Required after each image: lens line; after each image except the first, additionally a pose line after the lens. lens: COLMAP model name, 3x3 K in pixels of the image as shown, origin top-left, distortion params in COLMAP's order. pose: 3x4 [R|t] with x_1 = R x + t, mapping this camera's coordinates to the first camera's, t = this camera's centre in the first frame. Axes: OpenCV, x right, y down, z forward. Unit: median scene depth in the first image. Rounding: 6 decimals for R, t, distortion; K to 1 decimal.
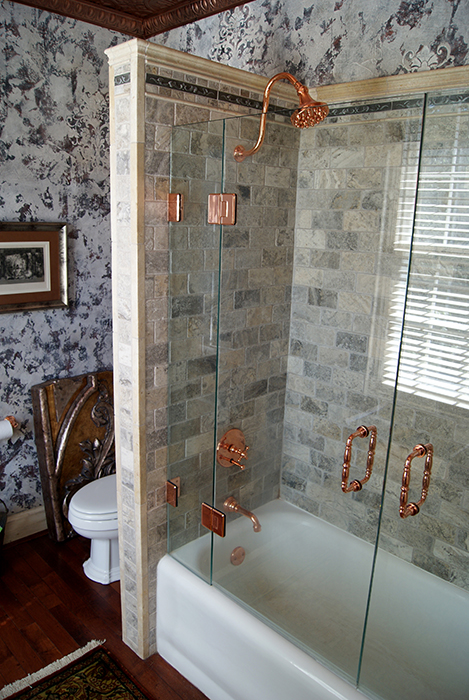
lens RADIAL K [[539.3, 0, 234.5], [0, 539.3, 350.0], [0, 0, 1]] dist [-0.080708, 0.002685]
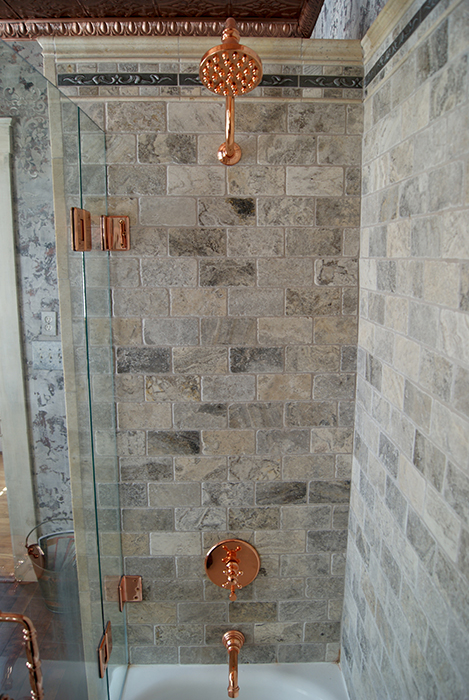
lens RADIAL K [[539.3, 0, 234.5], [0, 539.3, 350.0], [0, 0, 1]] dist [-0.080708, 0.002685]
pose [[0.724040, 0.089526, -0.683923, 0.489393], [-0.145737, 0.989012, -0.024823, -0.088896], [0.674186, 0.117646, 0.729132, 0.489338]]
